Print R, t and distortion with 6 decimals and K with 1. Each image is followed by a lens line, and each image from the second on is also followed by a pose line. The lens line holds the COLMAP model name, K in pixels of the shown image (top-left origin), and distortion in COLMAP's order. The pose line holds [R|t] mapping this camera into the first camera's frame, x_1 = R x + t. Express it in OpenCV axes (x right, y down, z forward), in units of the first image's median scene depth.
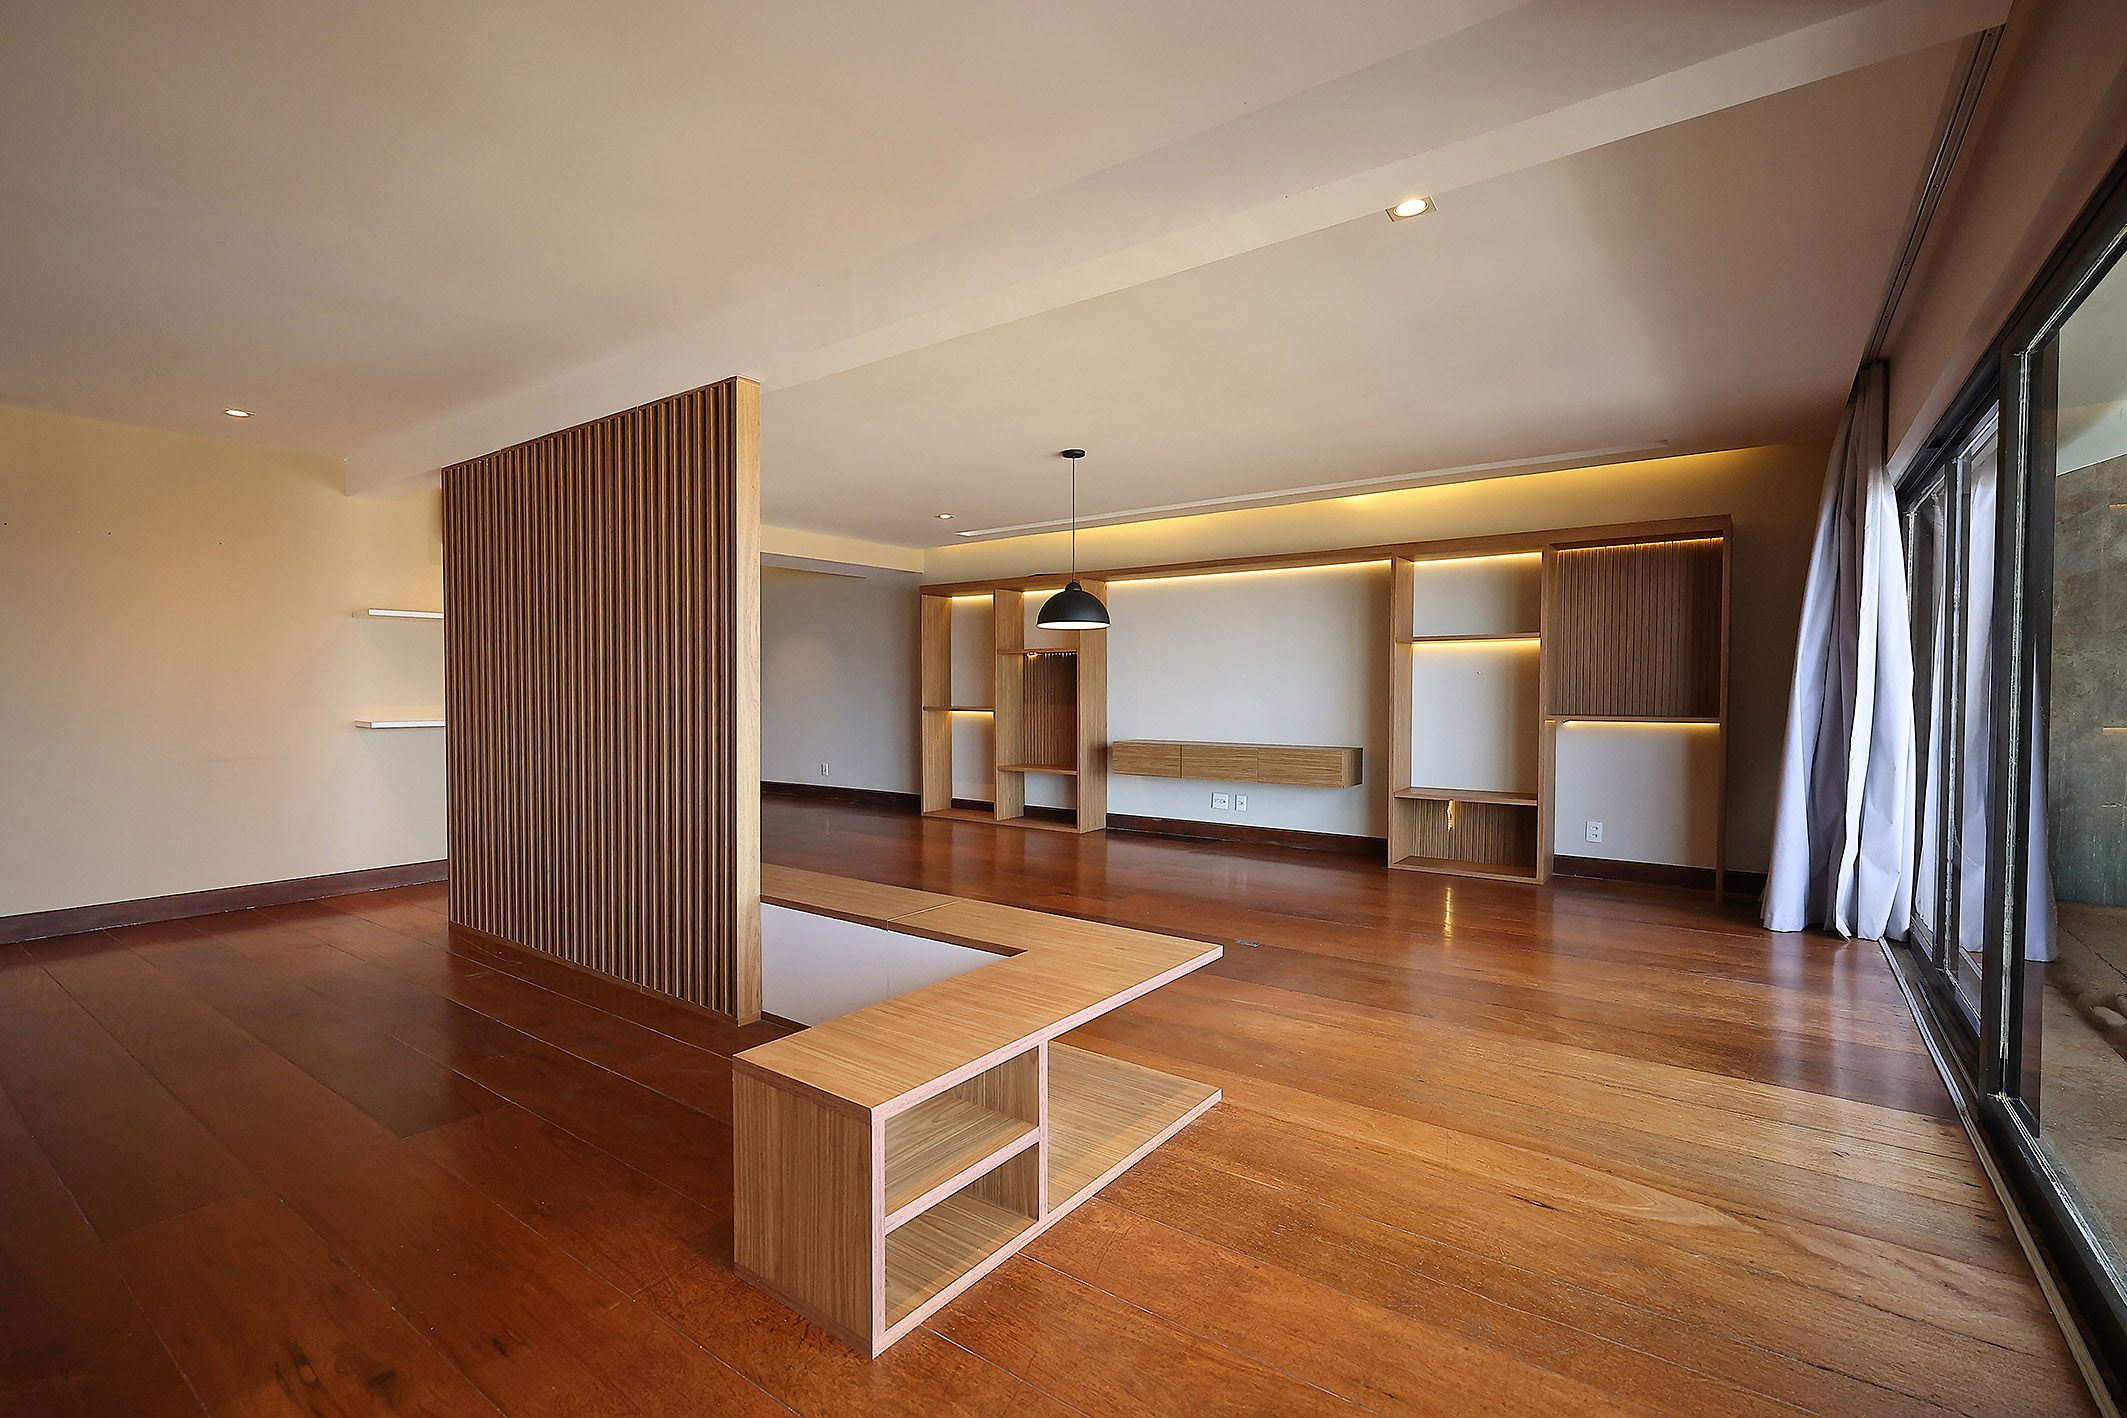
lens RADIAL K [[915.9, 0, 1058.0], [0, 915.9, 751.9], [0, 0, 1]] dist [0.001155, 0.000114]
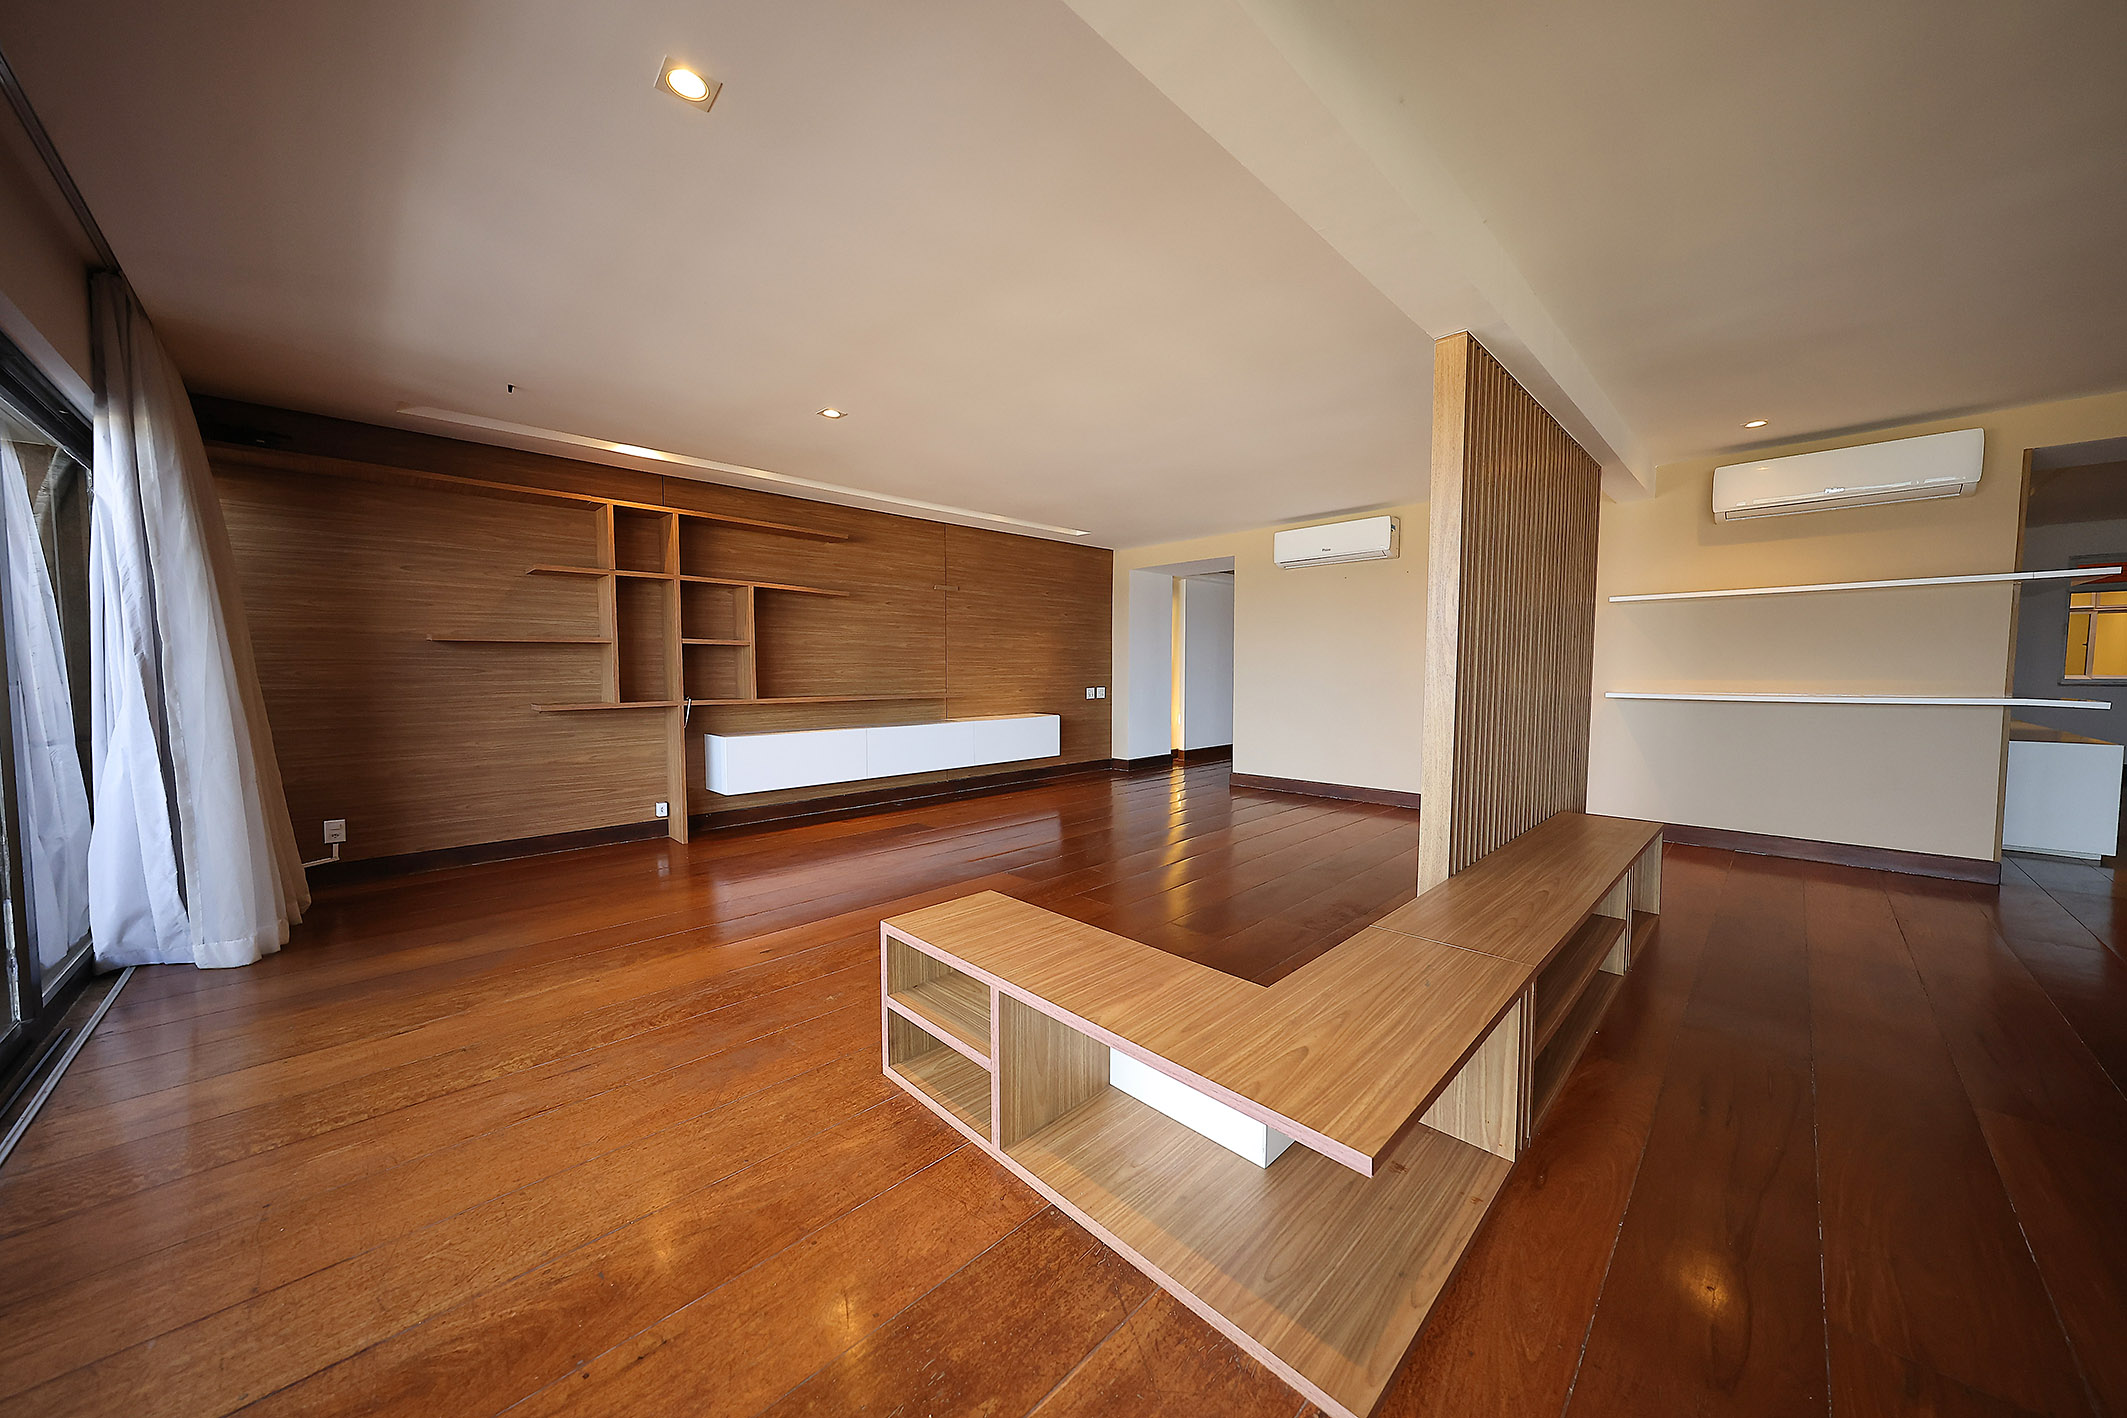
lens RADIAL K [[722.3, 0, 1059.2], [0, 722.3, 709.1], [0, 0, 1]] dist [0.001255, 0.000096]
pose [[-0.138793, 0.058720, -0.988579, 0.673885], [-0.065887, 0.995481, 0.068380, -0.067760], [0.988127, 0.074625, -0.134297, 0.969380]]
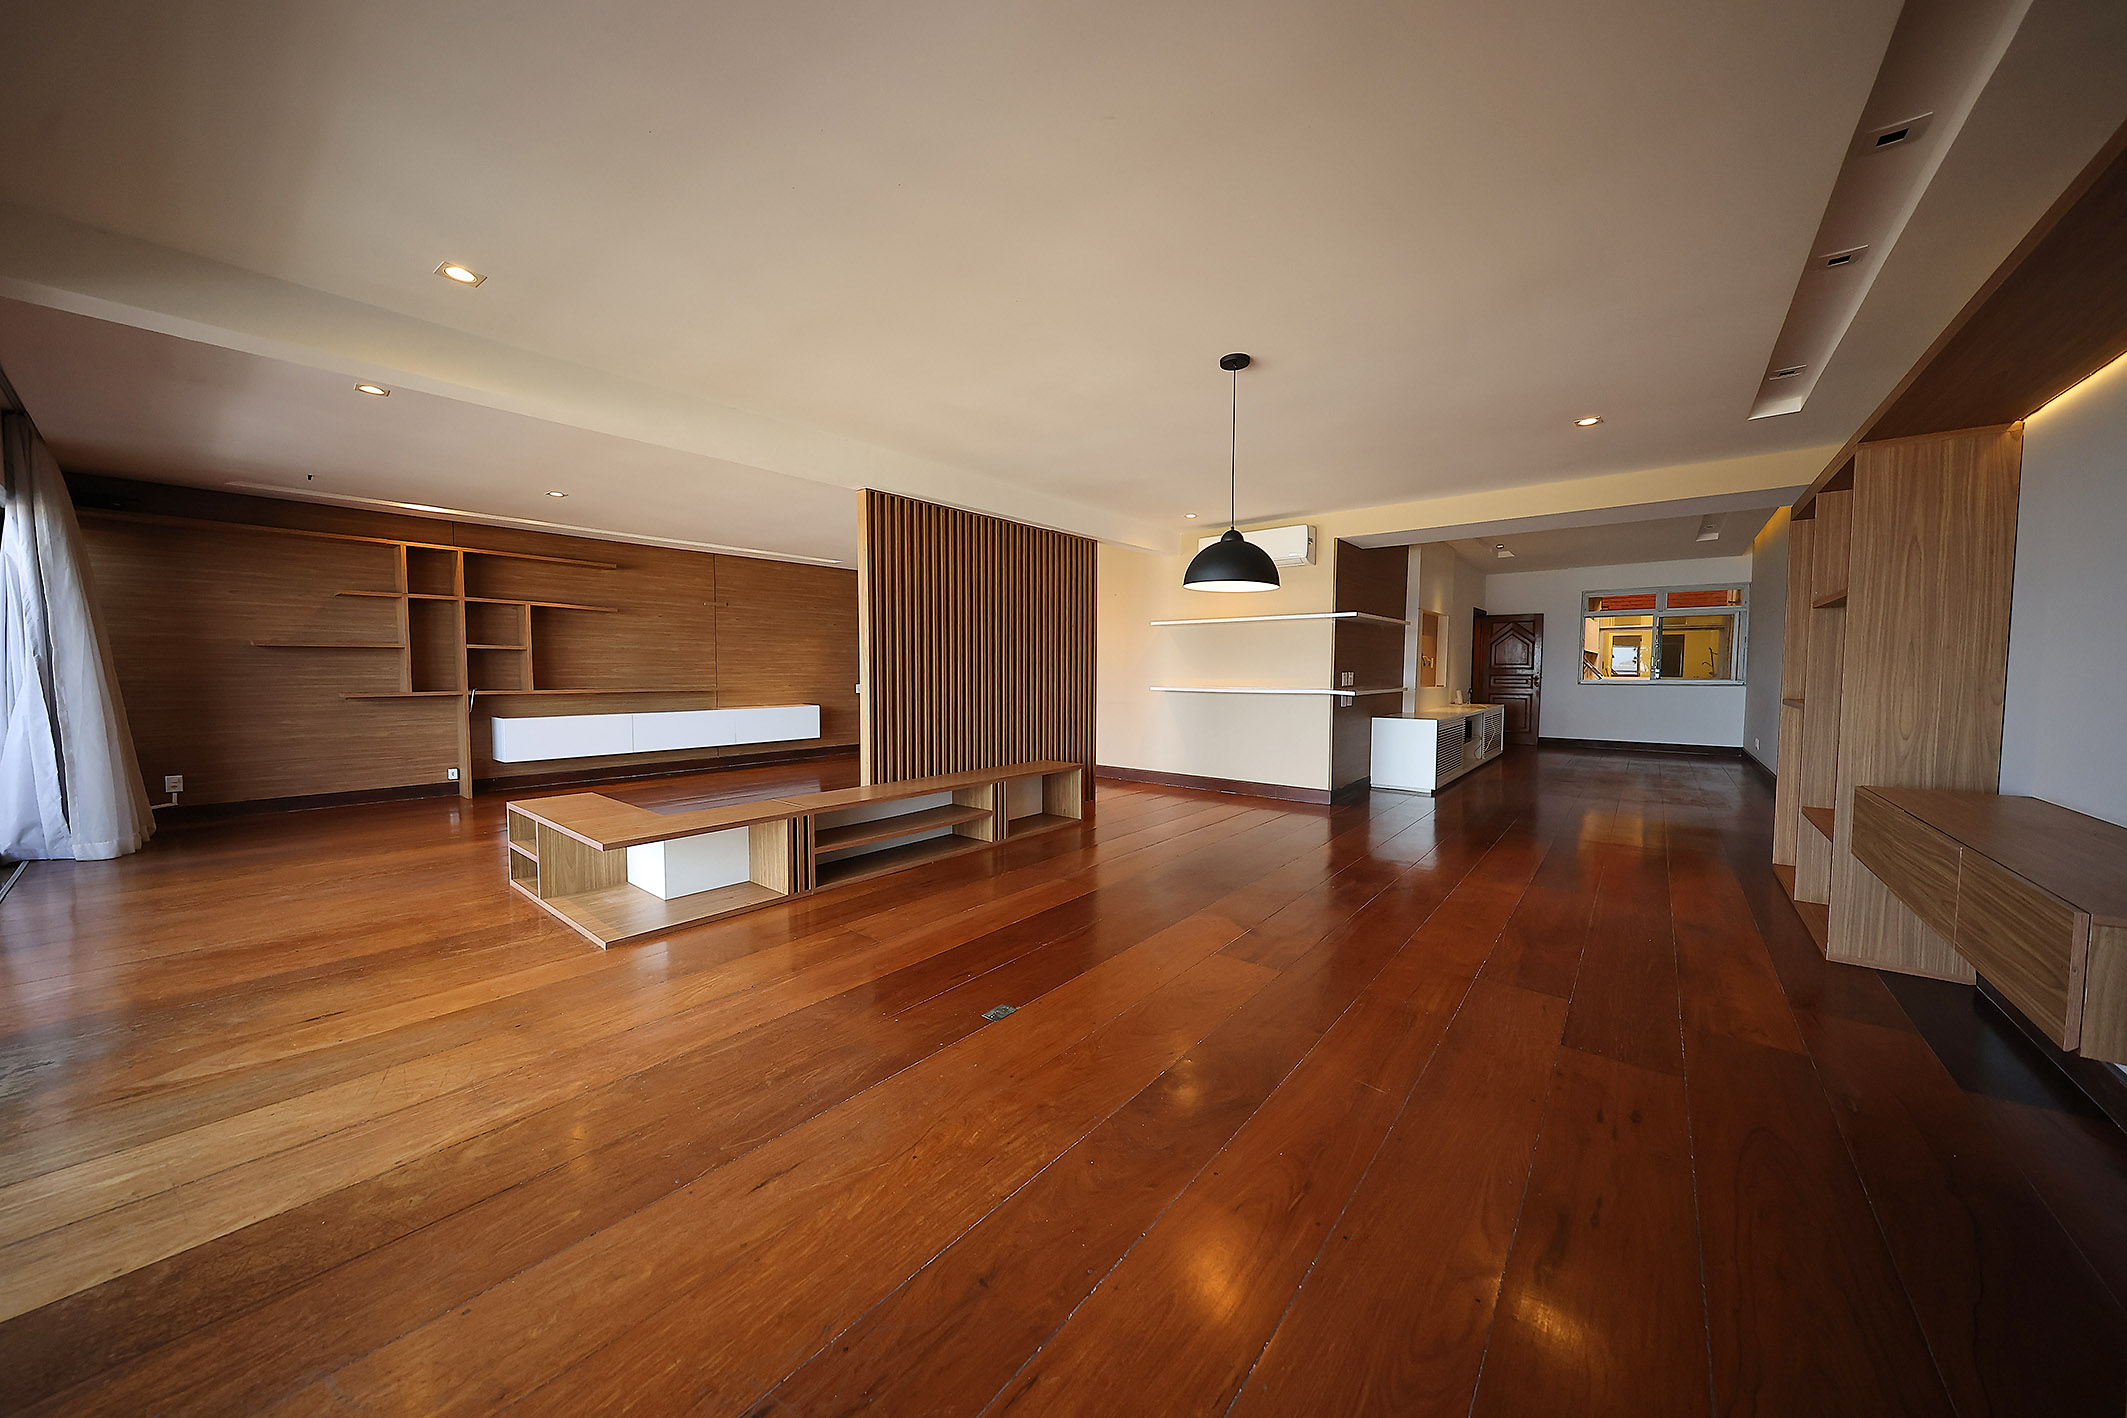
lens RADIAL K [[727.8, 0, 1066.4], [0, 727.8, 706.1], [0, 0, 1]] dist [0.002511, 0.000122]
pose [[-0.034121, 0.054420, -0.997935, 1.465312], [-0.071857, 0.995799, 0.056760, -0.142811], [0.996831, 0.073645, -0.030067, 1.974228]]
